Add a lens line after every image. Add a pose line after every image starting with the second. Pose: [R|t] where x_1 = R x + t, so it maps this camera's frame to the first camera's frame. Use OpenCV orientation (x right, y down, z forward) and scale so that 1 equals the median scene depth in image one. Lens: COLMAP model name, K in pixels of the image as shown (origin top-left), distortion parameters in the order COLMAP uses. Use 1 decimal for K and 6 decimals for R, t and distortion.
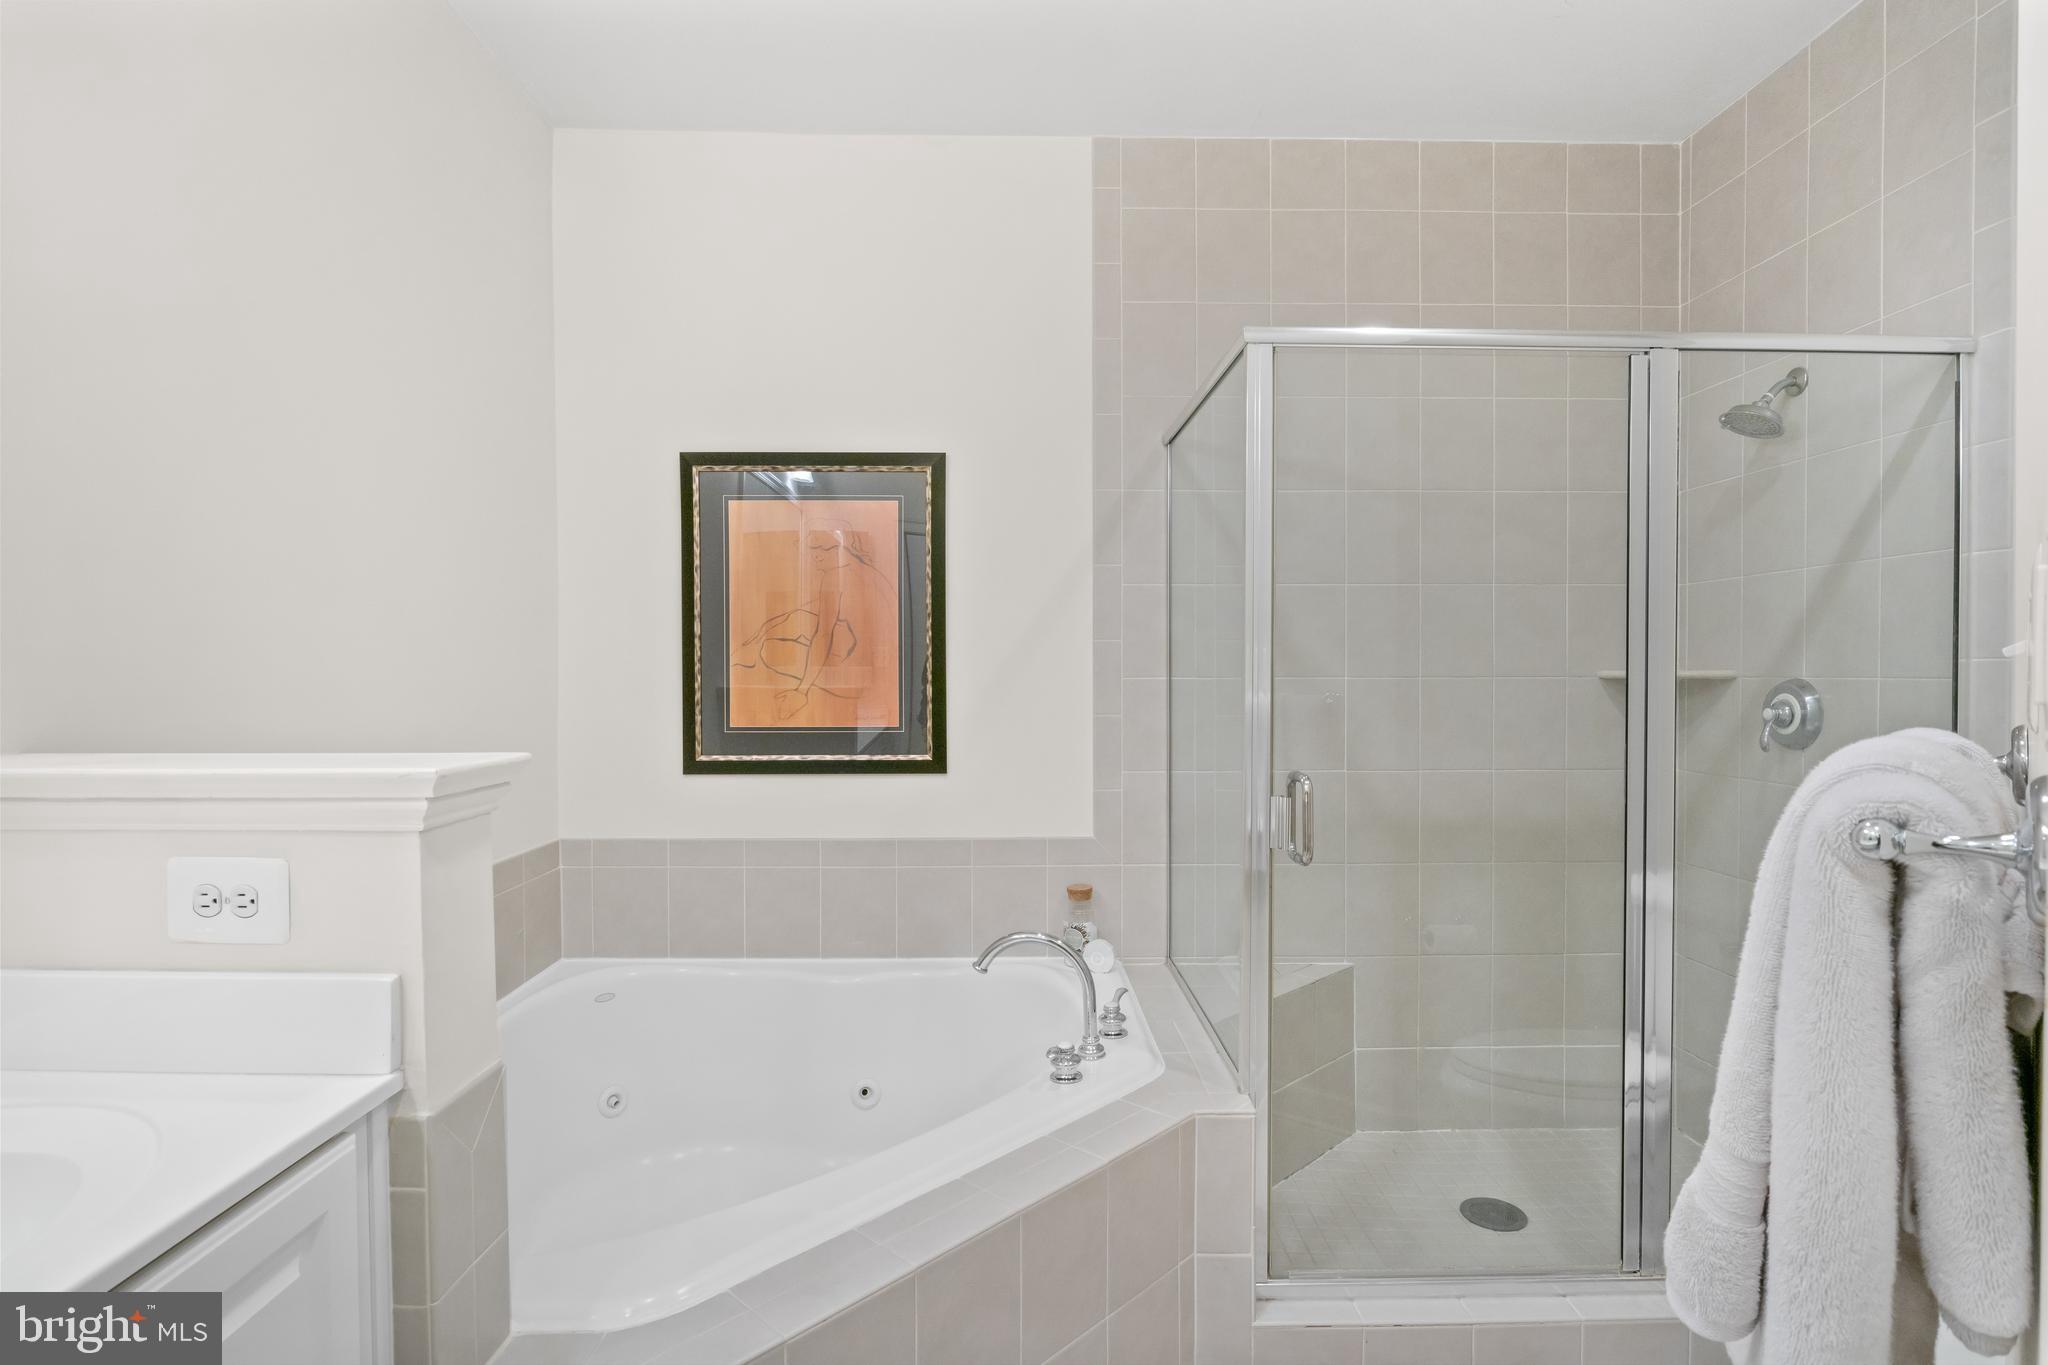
lens RADIAL K [[1016.7, 0, 1026.9], [0, 1016.7, 684.7], [0, 0, 1]] dist [-0.003421, -0.000302]
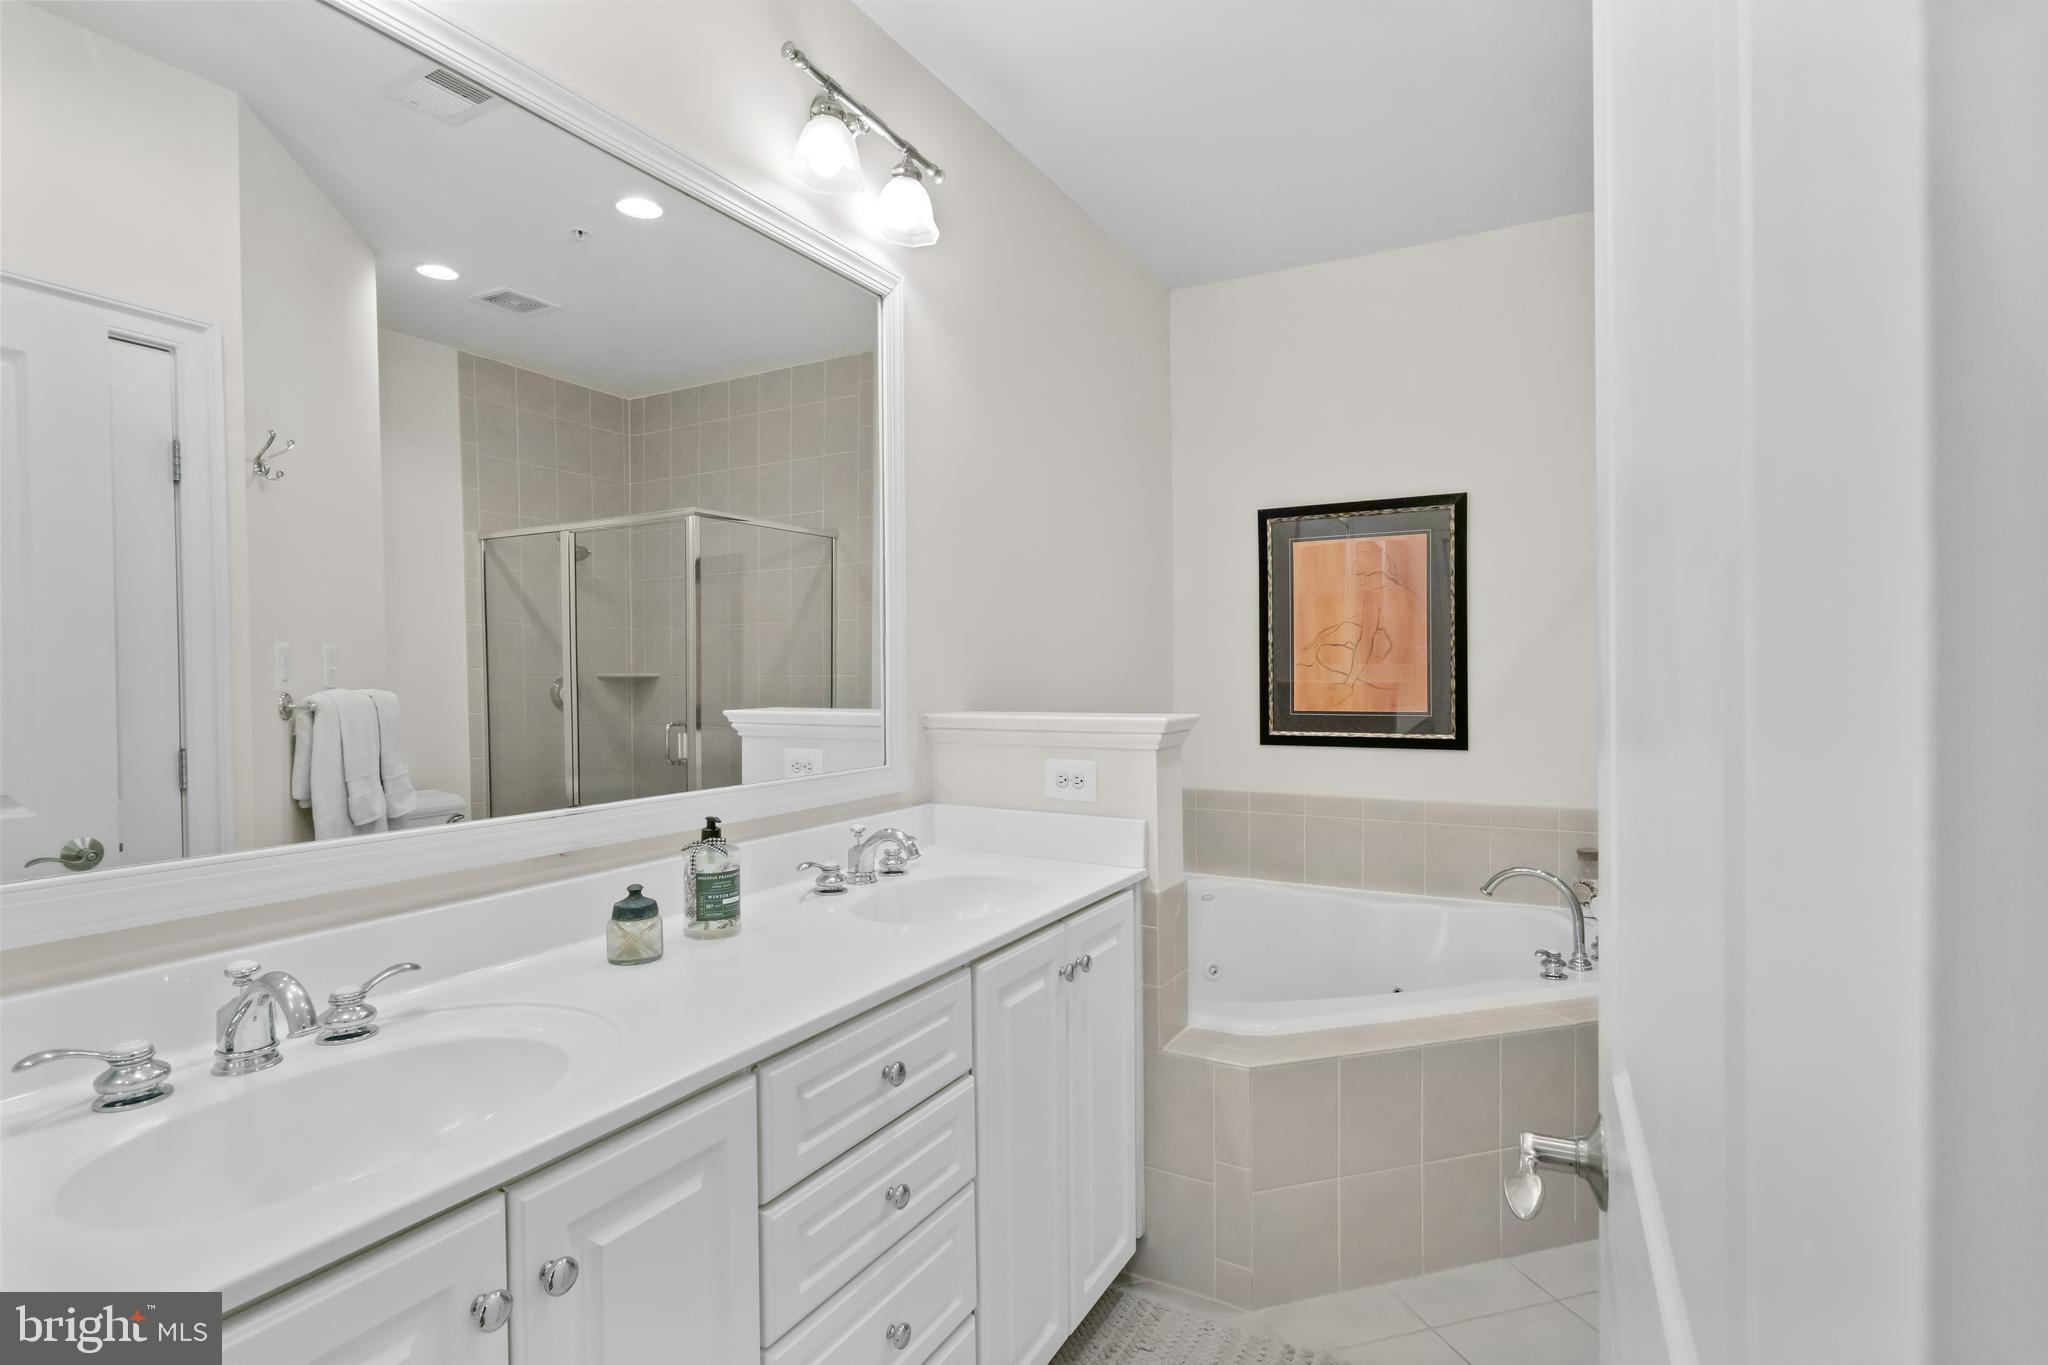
lens RADIAL K [[1016.7, 0, 1026.9], [0, 1016.7, 684.7], [0, 0, 1]] dist [-0.003421, -0.000302]
pose [[0.865963, 0.001461, -0.500105, 0.075867], [0.000238, 0.999994, 0.003334, 0.002837], [0.500107, -0.003006, 0.865958, -0.347648]]
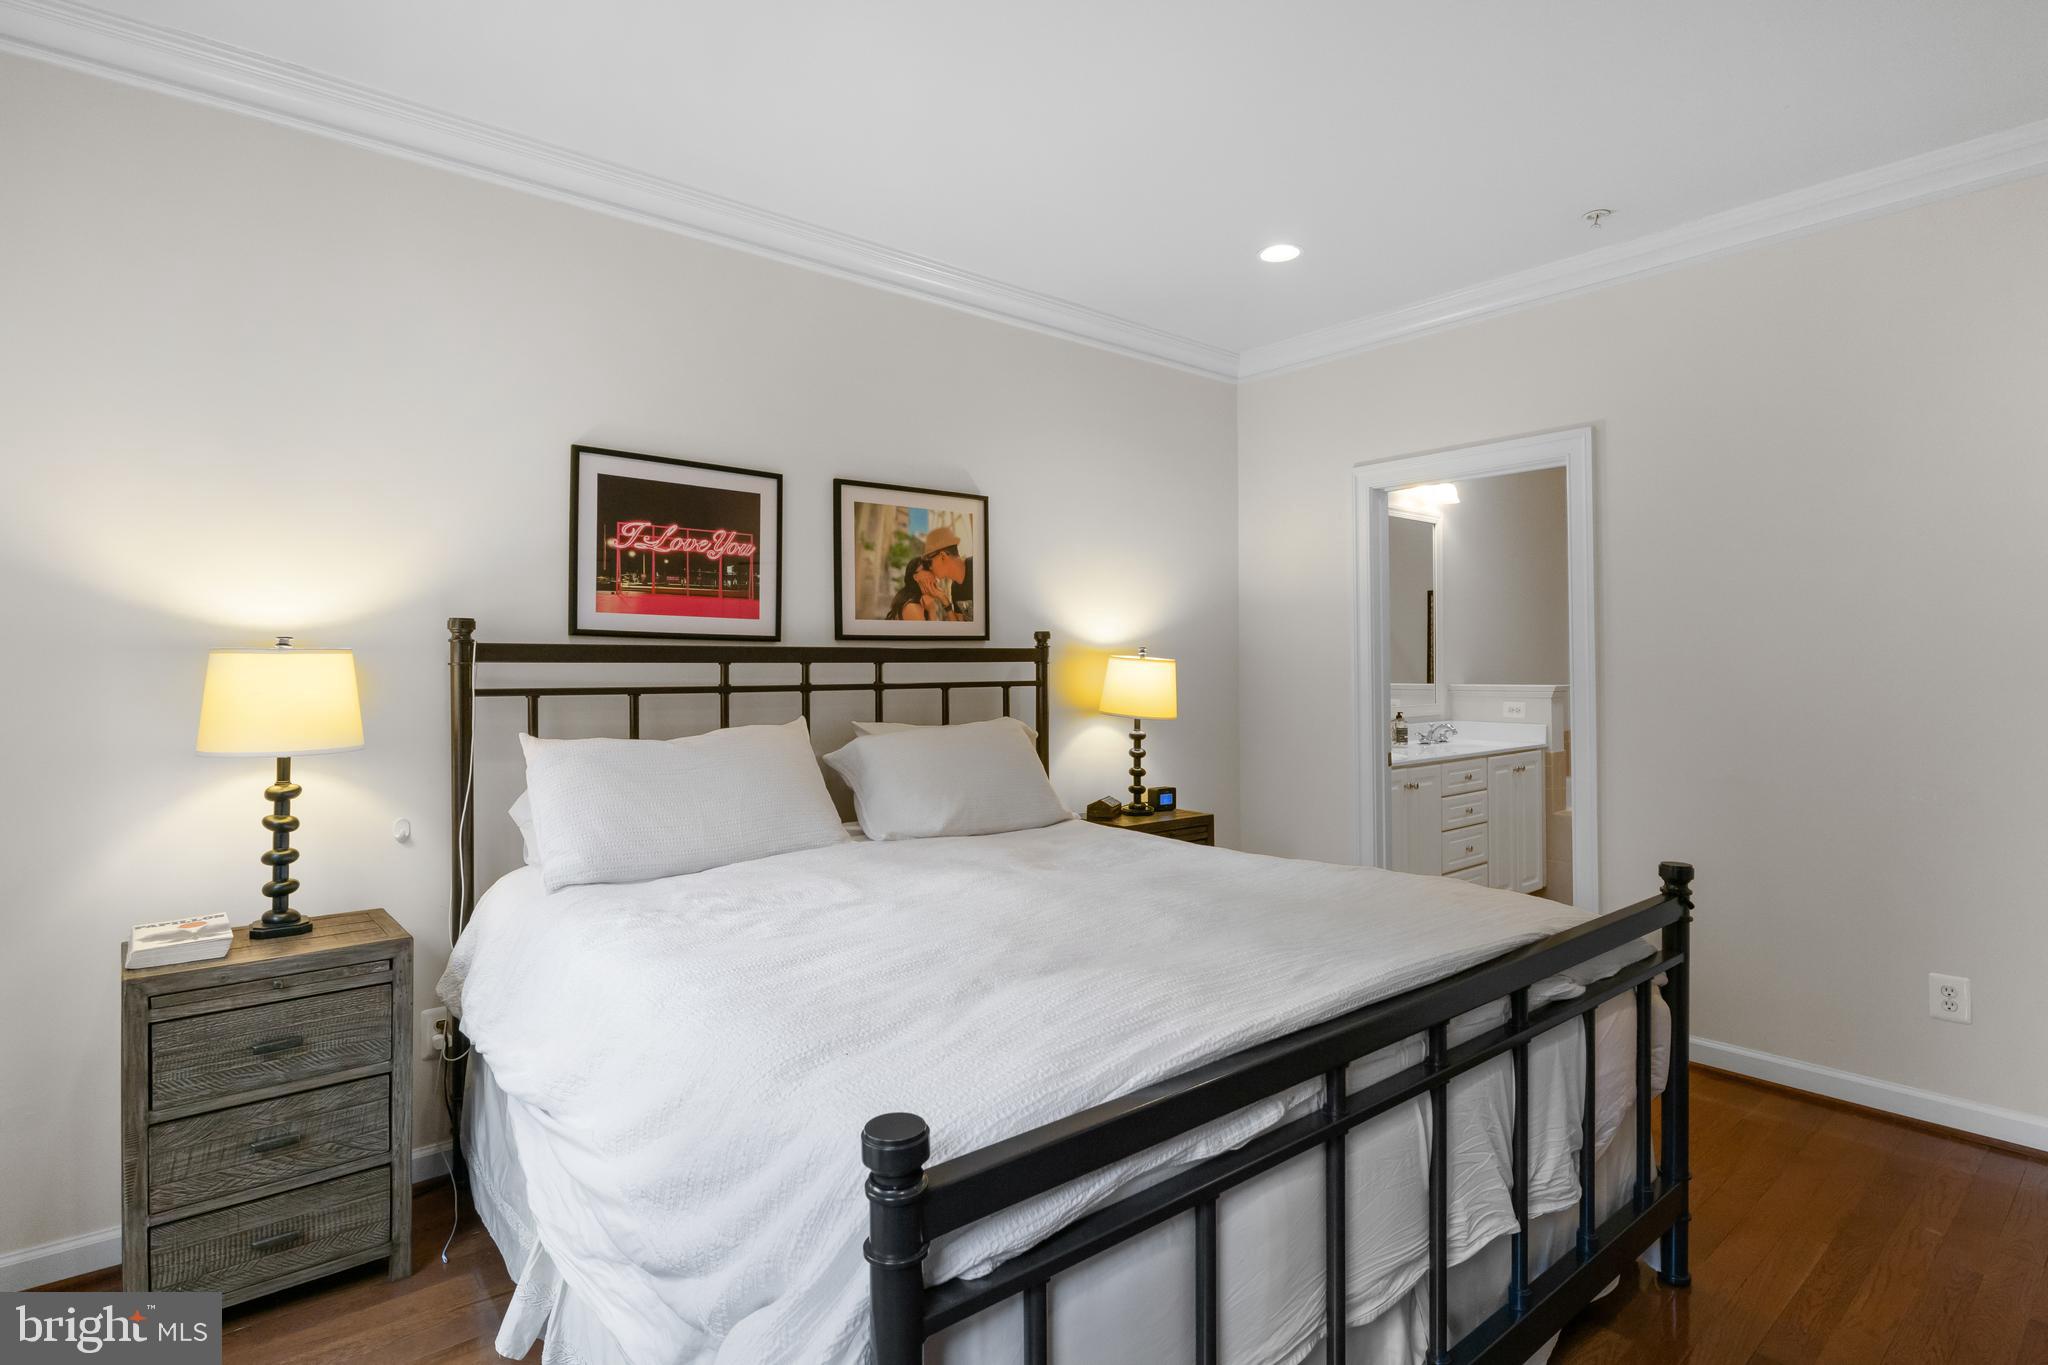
lens RADIAL K [[1033.8, 0, 1015.9], [0, 1033.8, 680.4], [0, 0, 1]] dist [0.013878, 0.000297]
pose [[0.629127, 0.005419, -0.777283, 0.742300], [-0.003975, 0.999985, 0.003755, 0.016405], [0.777292, 0.000727, 0.629140, -1.832298]]
